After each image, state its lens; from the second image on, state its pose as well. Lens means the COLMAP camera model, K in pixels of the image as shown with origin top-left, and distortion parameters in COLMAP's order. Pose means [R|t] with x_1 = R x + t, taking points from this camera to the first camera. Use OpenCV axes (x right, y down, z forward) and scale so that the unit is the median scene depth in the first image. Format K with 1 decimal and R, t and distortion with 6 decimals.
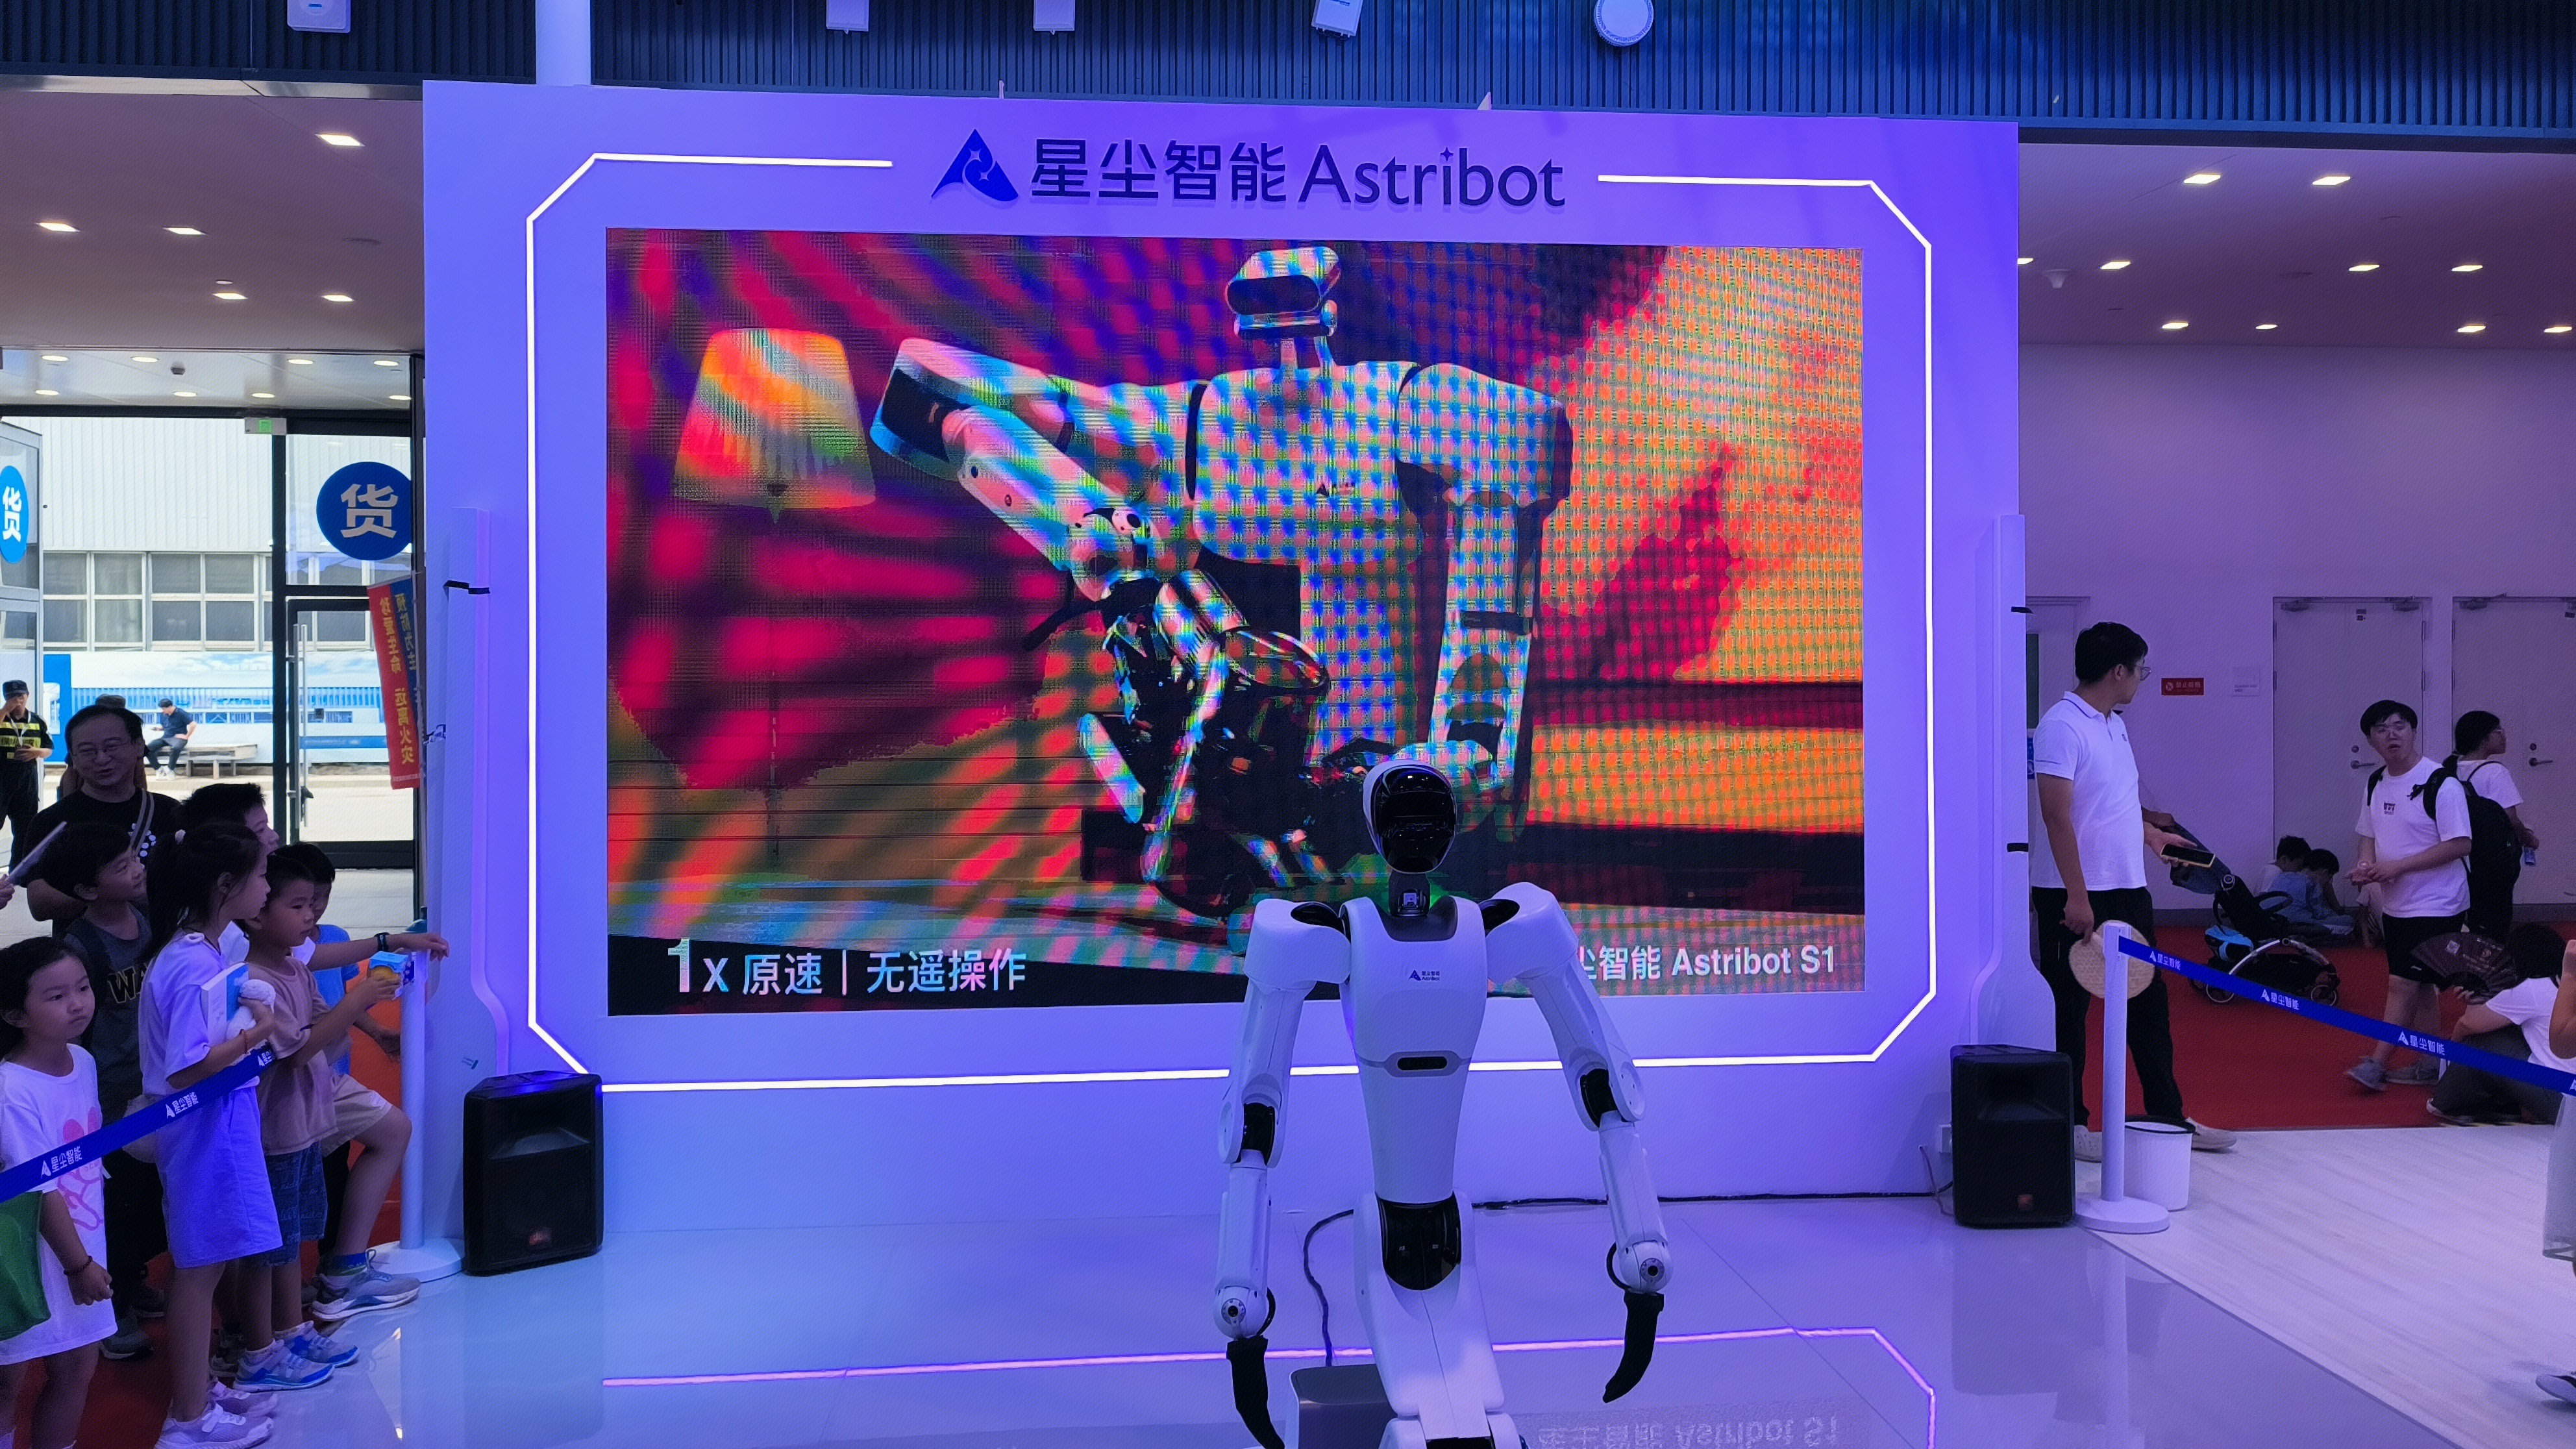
lens RADIAL K [[1881.8, 0, 1288.0], [0, 1881.8, 724.5], [0, 0, 1]] dist [0.026423, 0.002220]
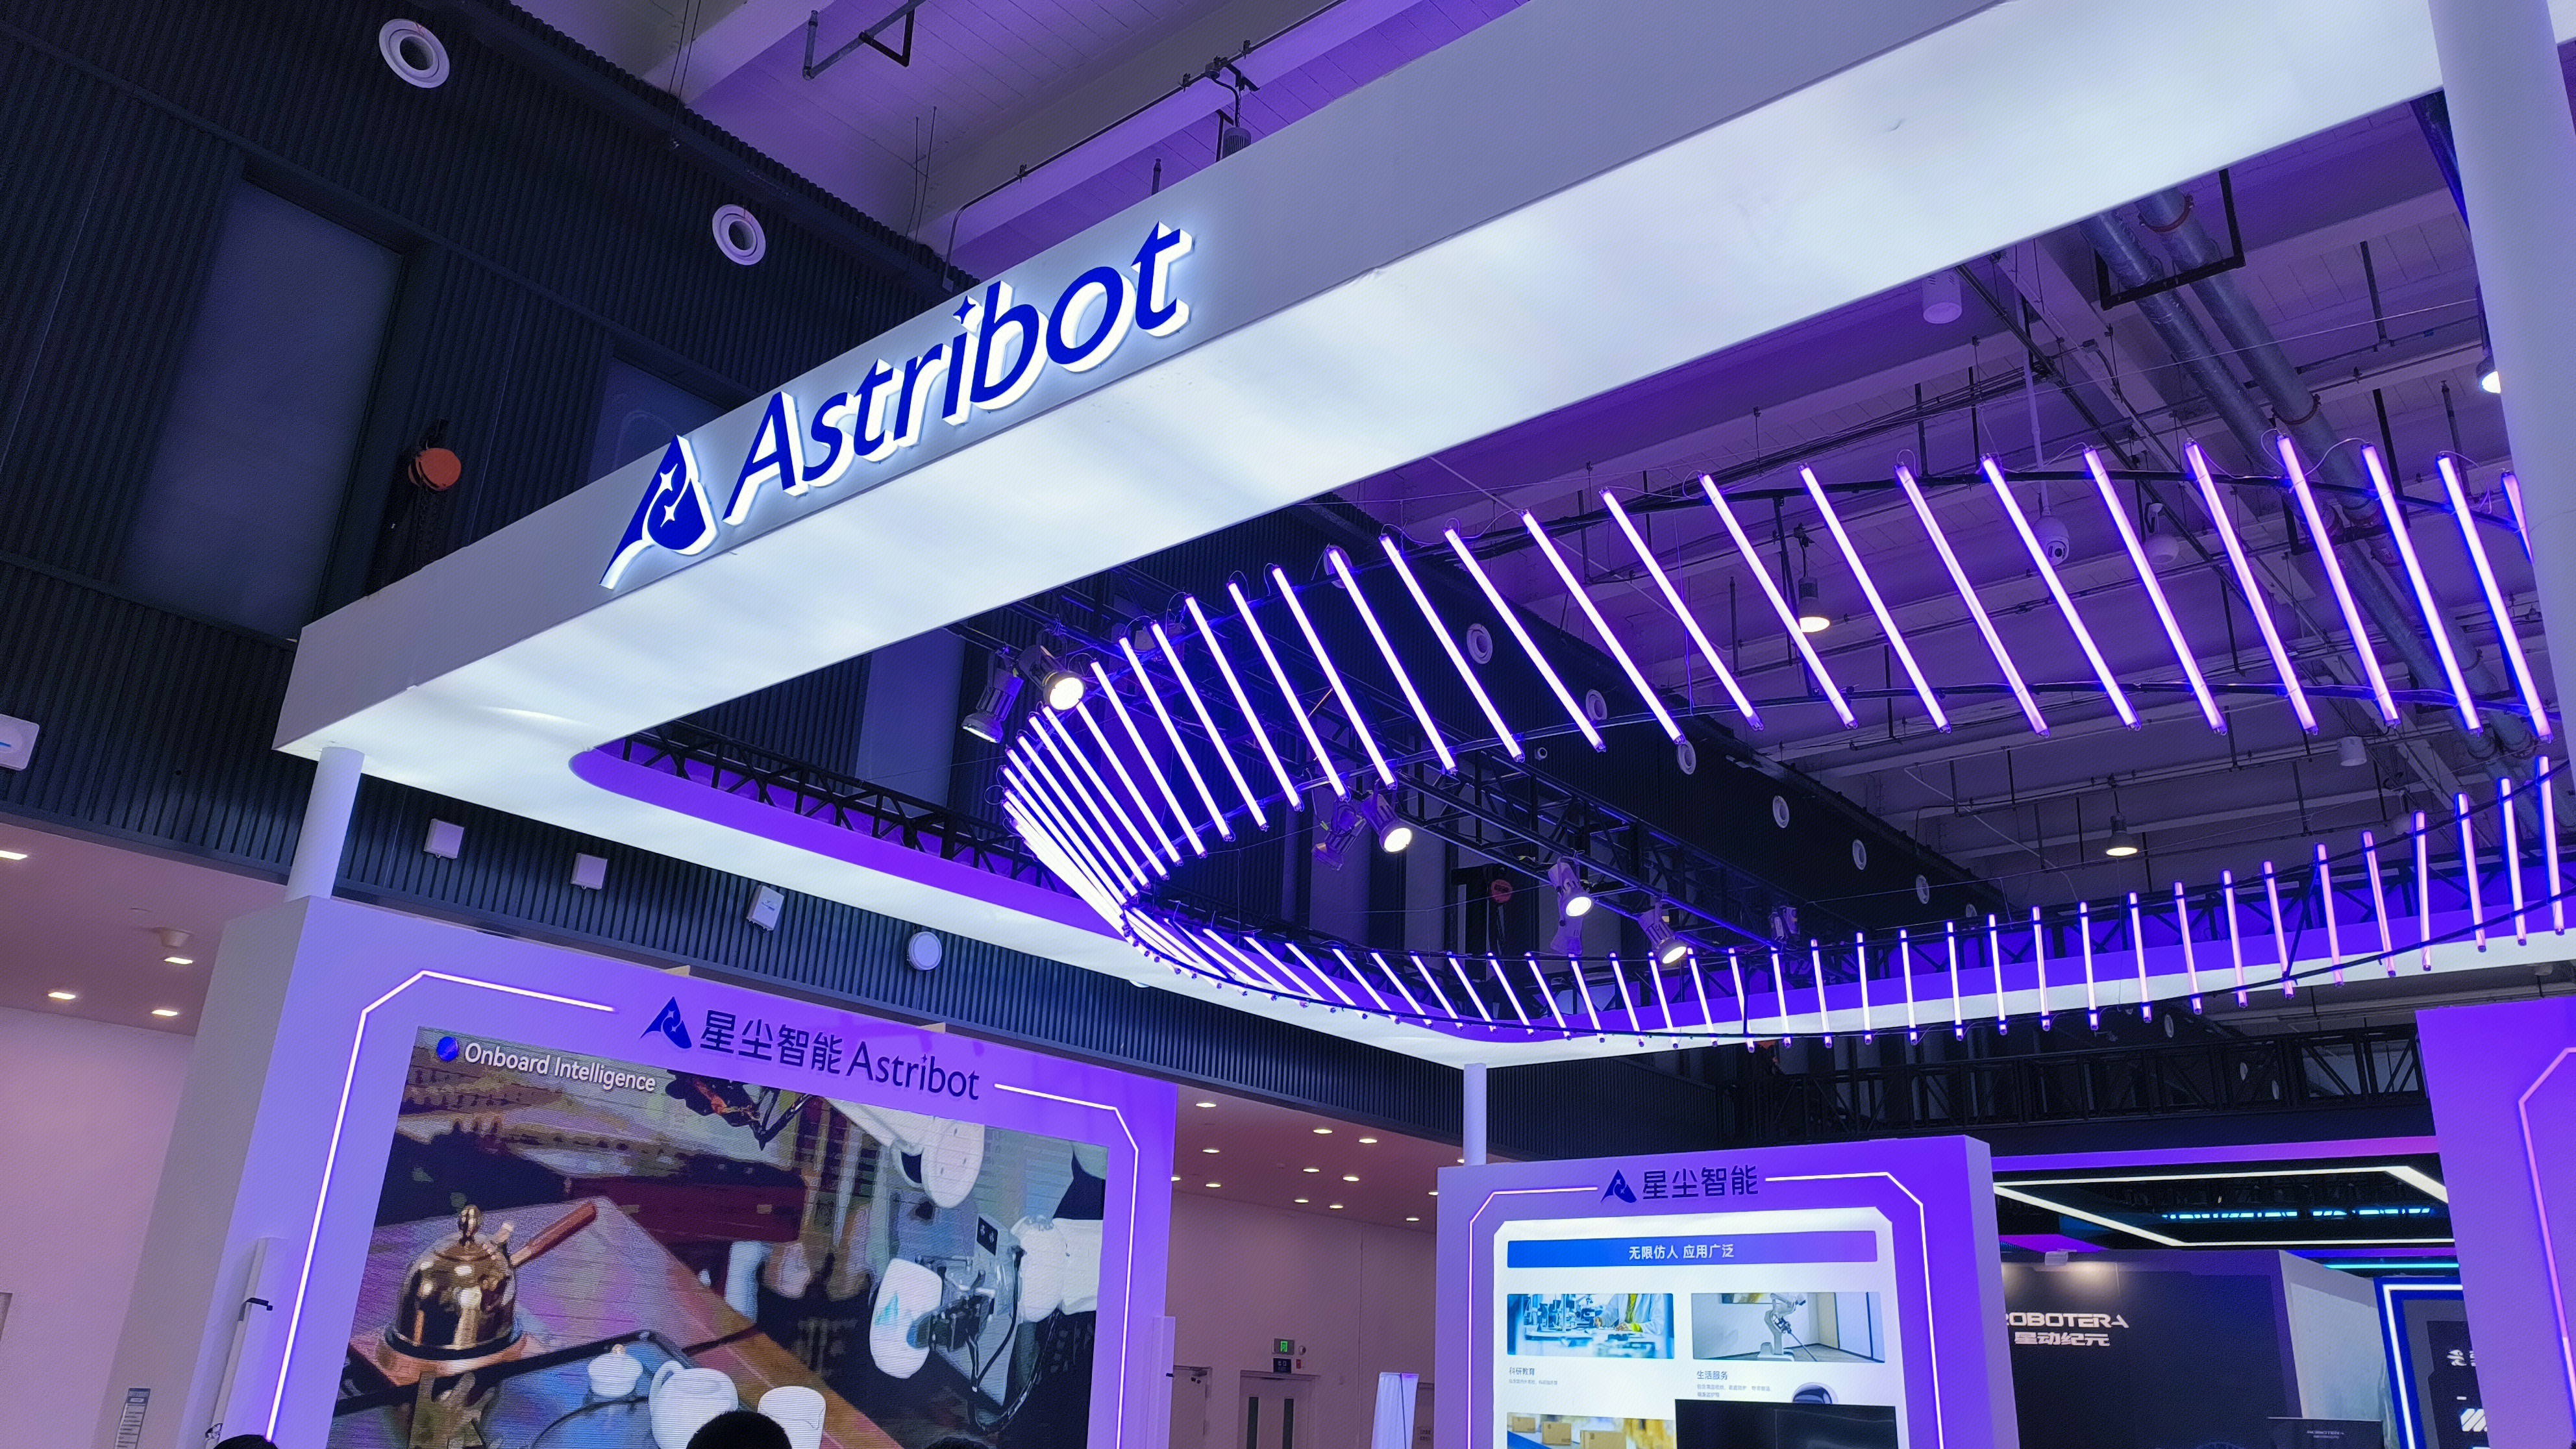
lens RADIAL K [[1881.8, 0, 1288.0], [0, 1881.8, 724.5], [0, 0, 1]] dist [0.026423, 0.002220]
pose [[0.718146, 0.274862, 0.639311, -0.804333], [-0.031138, 0.930463, -0.365060, 0.006445], [-0.695196, 0.242259, 0.676767, -0.362192]]
